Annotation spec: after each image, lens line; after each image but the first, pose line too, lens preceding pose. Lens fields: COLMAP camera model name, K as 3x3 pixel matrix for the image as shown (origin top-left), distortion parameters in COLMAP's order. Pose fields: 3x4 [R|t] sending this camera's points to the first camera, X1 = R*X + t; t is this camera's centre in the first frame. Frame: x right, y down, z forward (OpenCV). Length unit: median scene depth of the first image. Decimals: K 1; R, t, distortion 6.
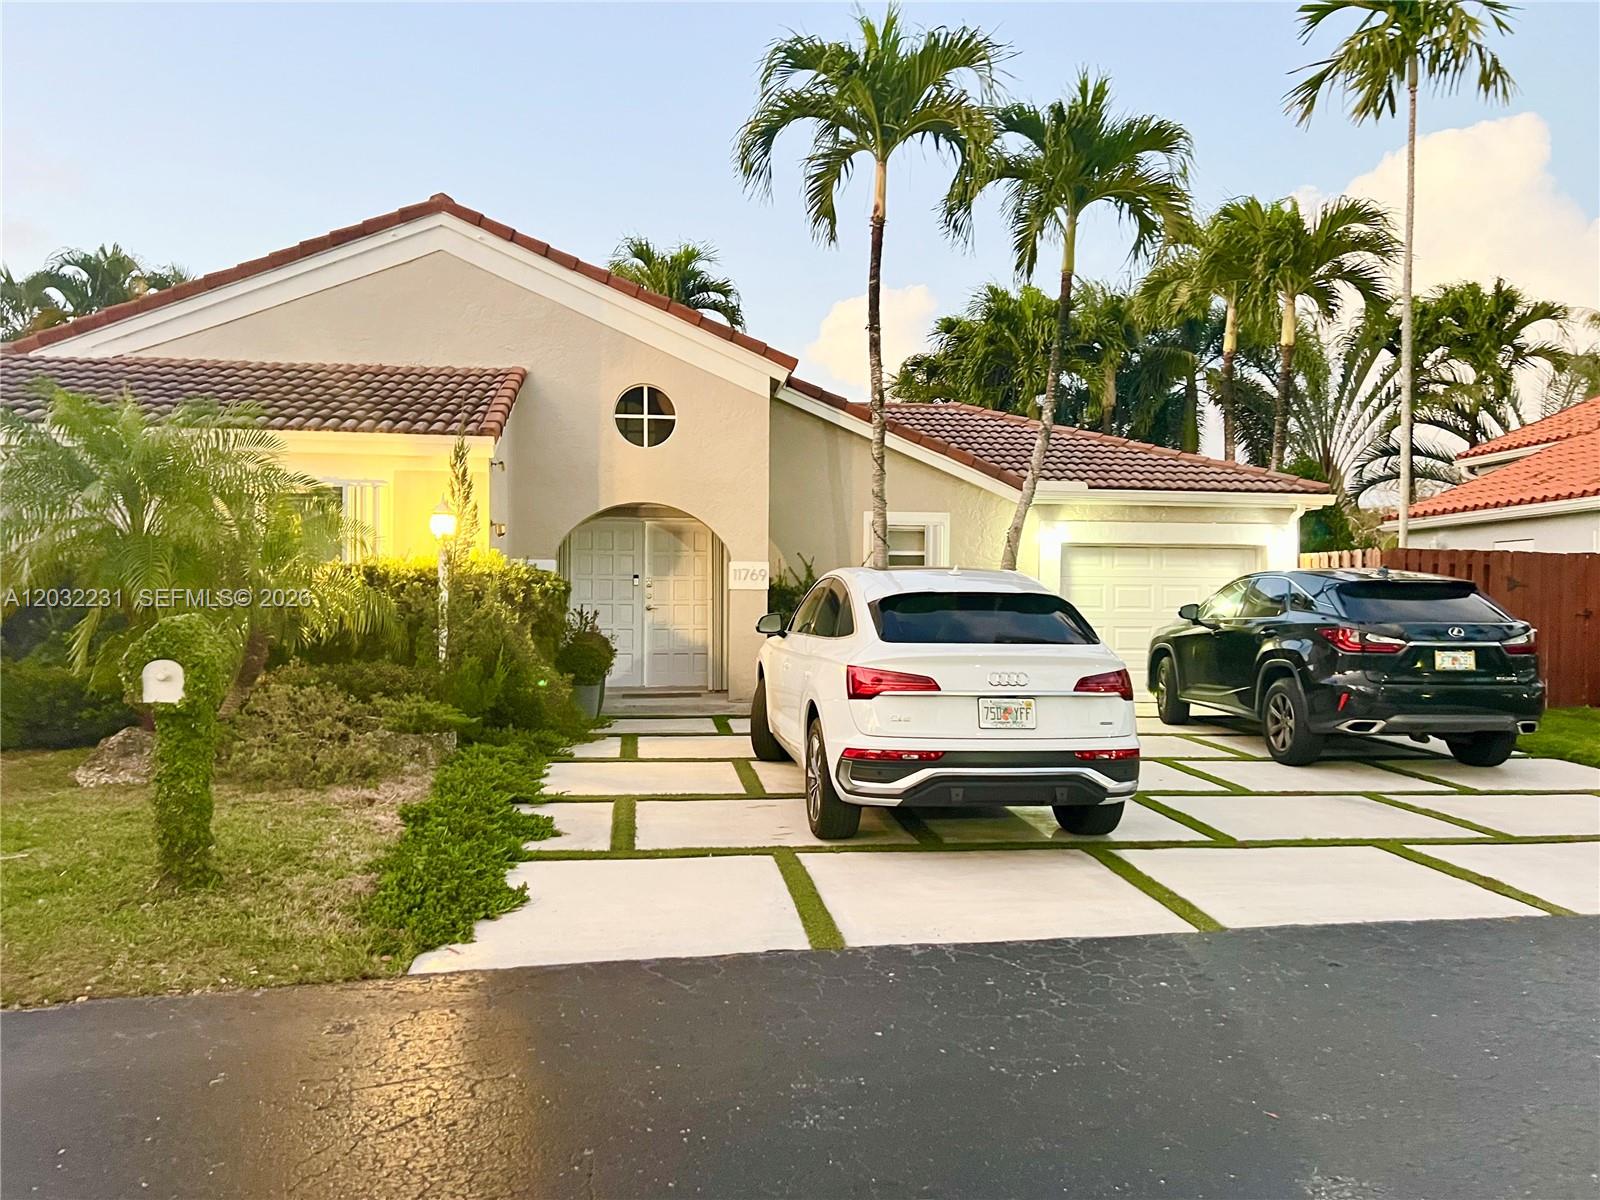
lens RADIAL K [[1210.5, 0, 800.0], [0, 1210.5, 600.0], [0, 0, 1]] dist [0.078863, -0.080148]
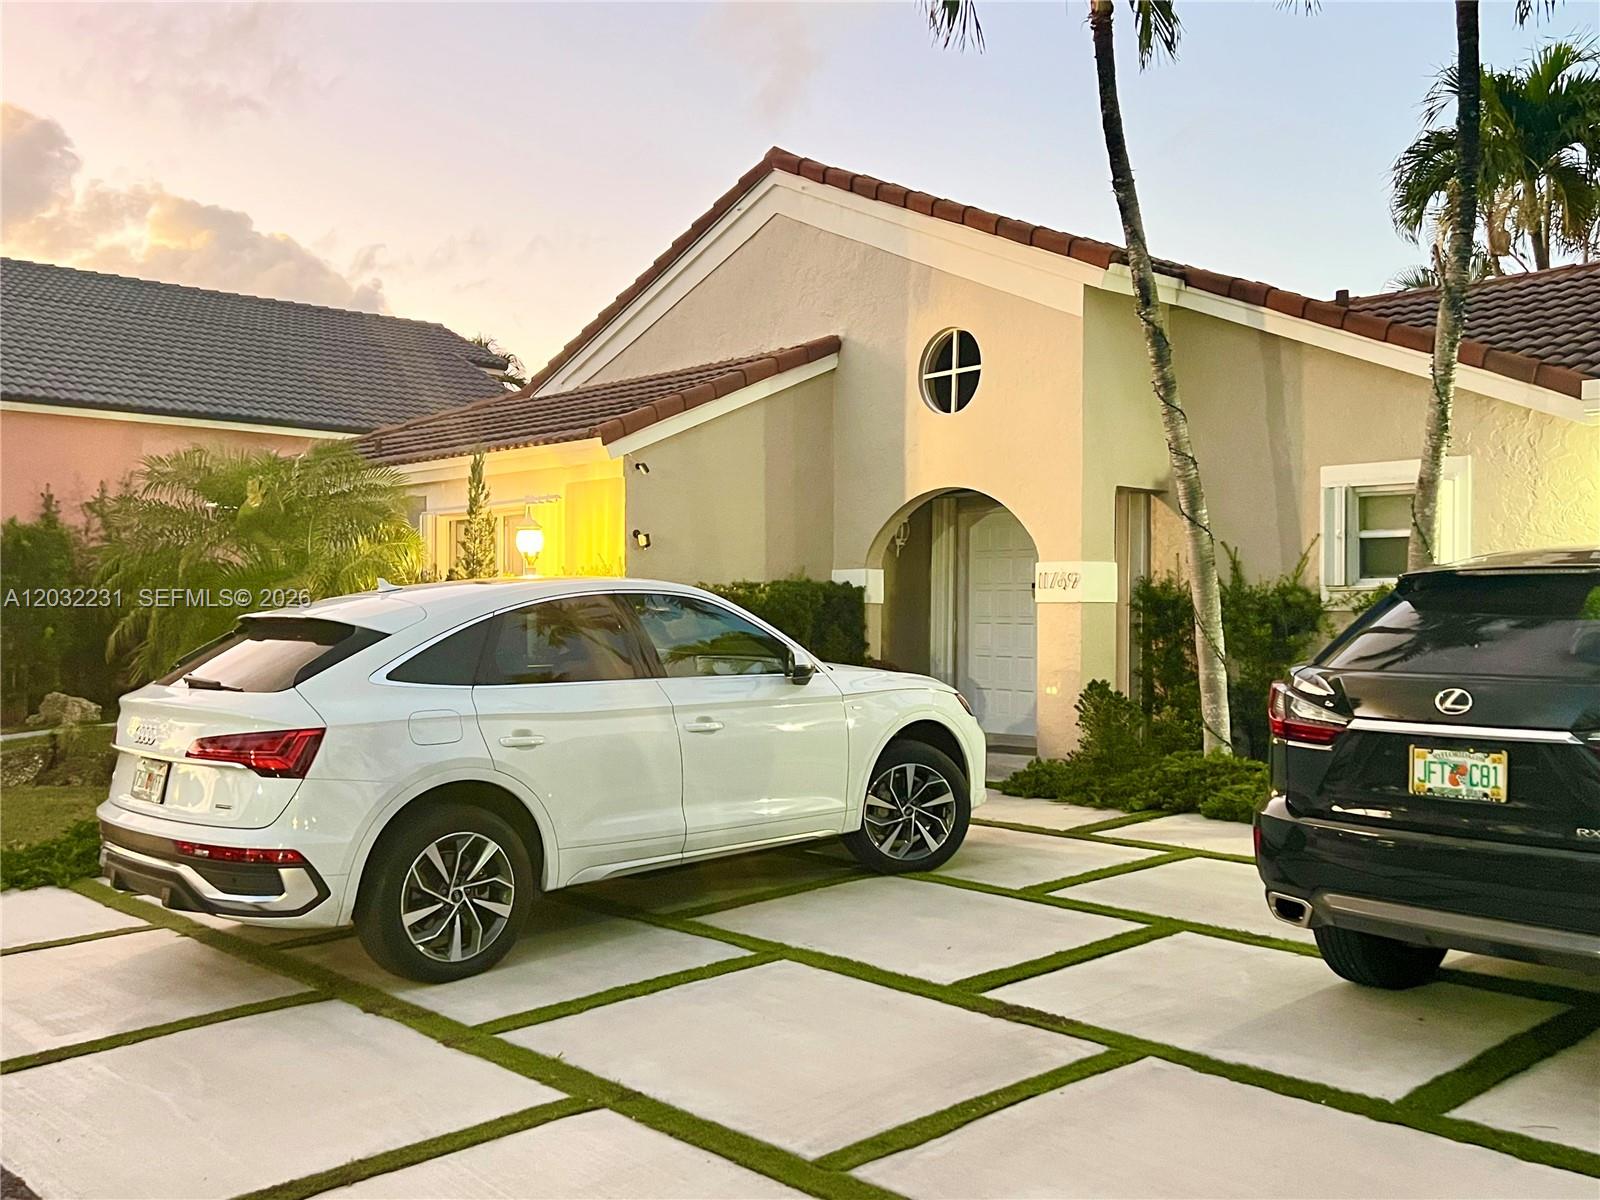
lens RADIAL K [[1490.5, 0, 802.5], [0, 1490.5, 621.3], [0, 0, 1]] dist [0.145239, -0.212327]
pose [[0.579741, -0.000798, -0.814800, 0.535446], [0.009882, 0.999933, 0.006051, -0.003176], [0.814741, -0.011559, 0.579710, 0.360611]]
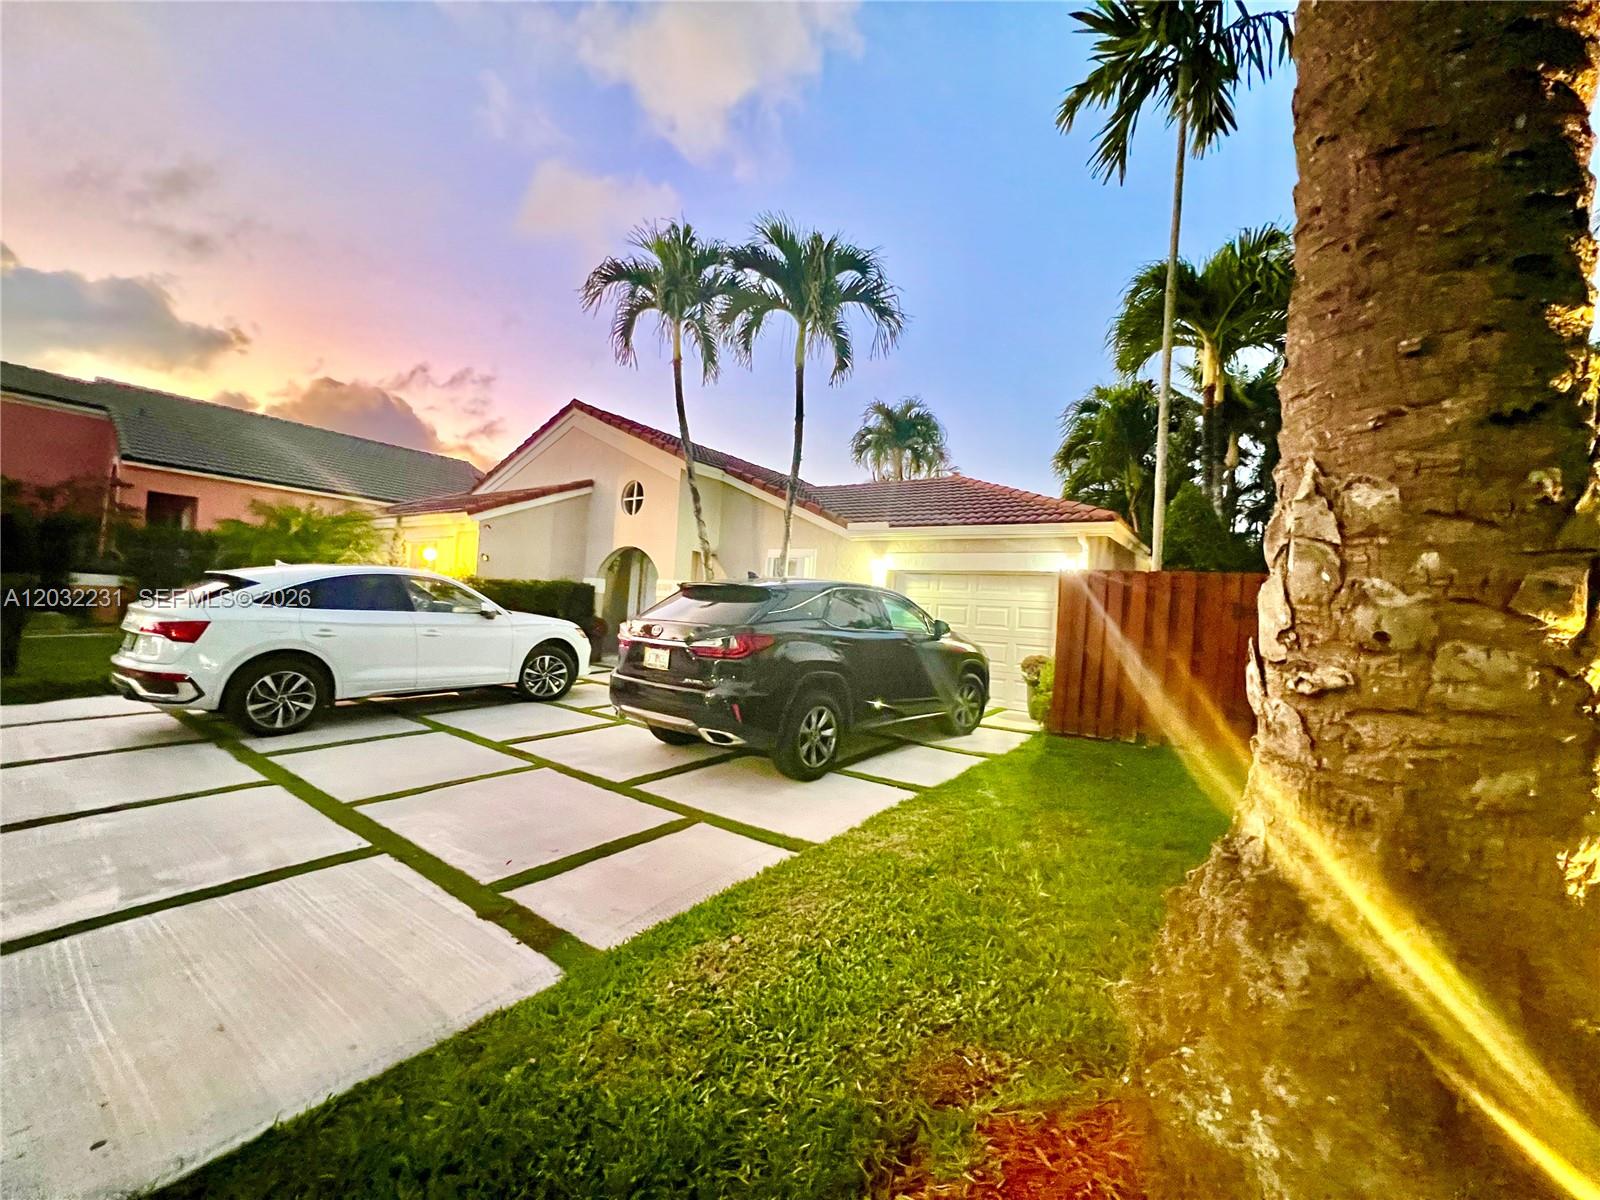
lens RADIAL K [[637.3, 0, 800.0], [0, 637.3, 600.0], [0, 0, 1]] dist [-0.000727, 0.000065]
pose [[0.725213, 0.024982, -0.688071, 0.658358], [-0.050246, 0.998597, -0.016702, 0.002429], [0.686689, 0.046686, 0.725451, 0.459086]]
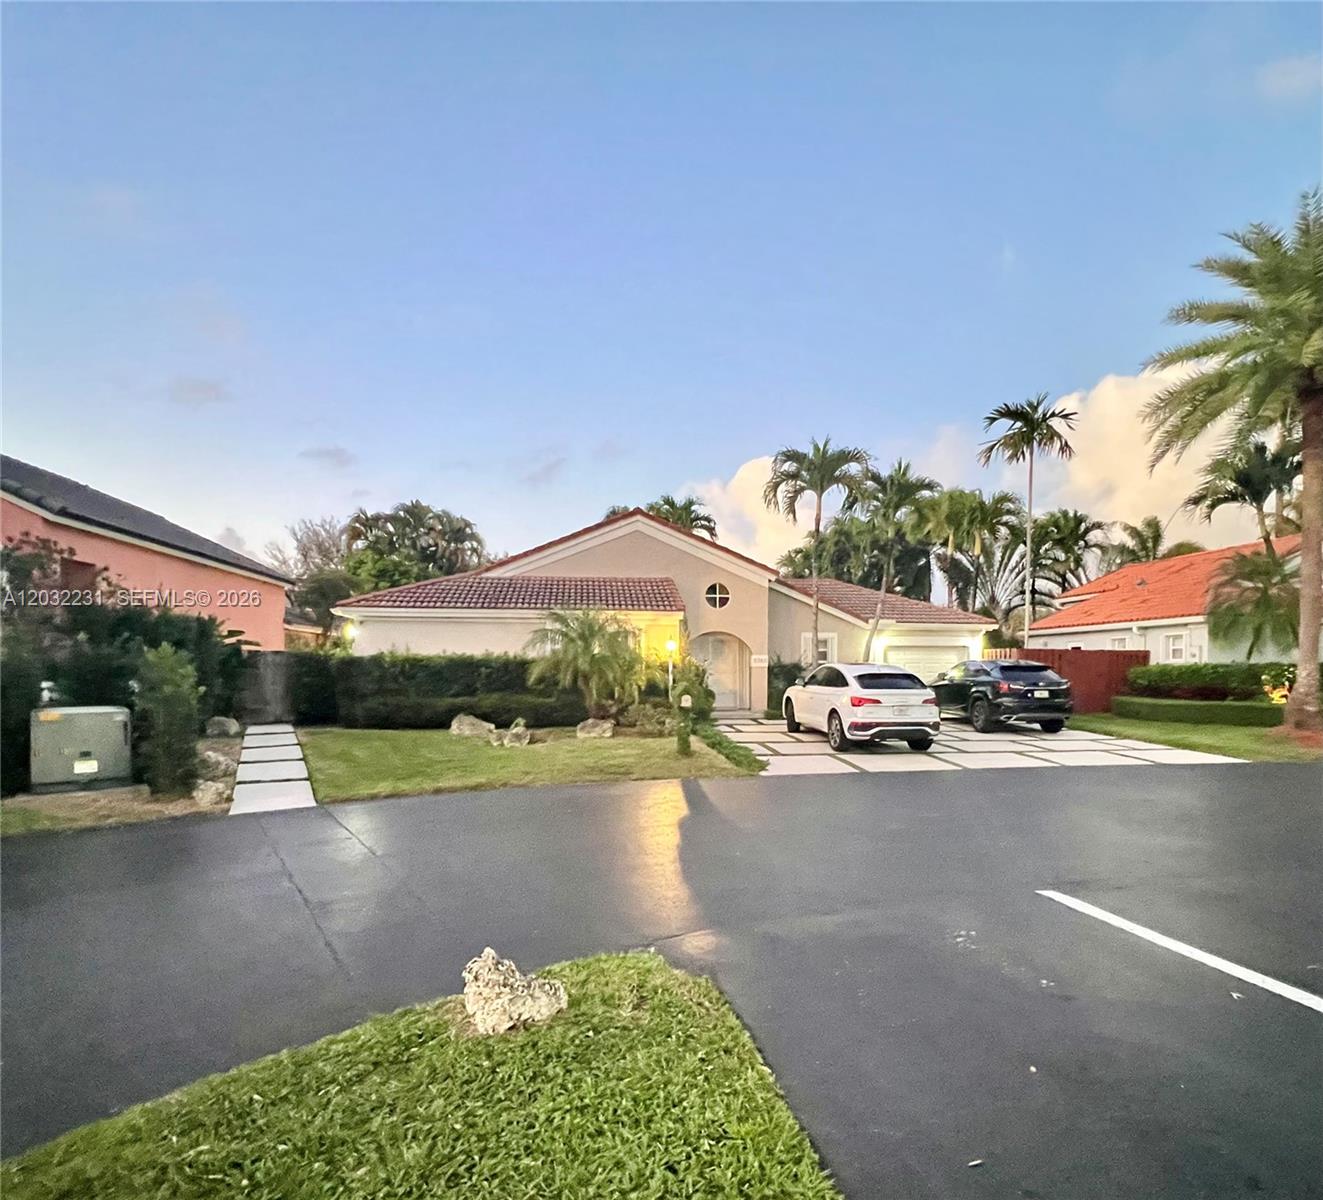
lens RADIAL K [[747.1, 0, 663.5], [0, 747.1, 685.8], [0, 0, 1]] dist [-0.001459, 0.000229]
pose [[0.999979, -0.004262, -0.004829, -0.214475], [0.004423, 0.999419, 0.033807, -0.020573], [0.004682, -0.033828, 0.999417, -0.471174]]
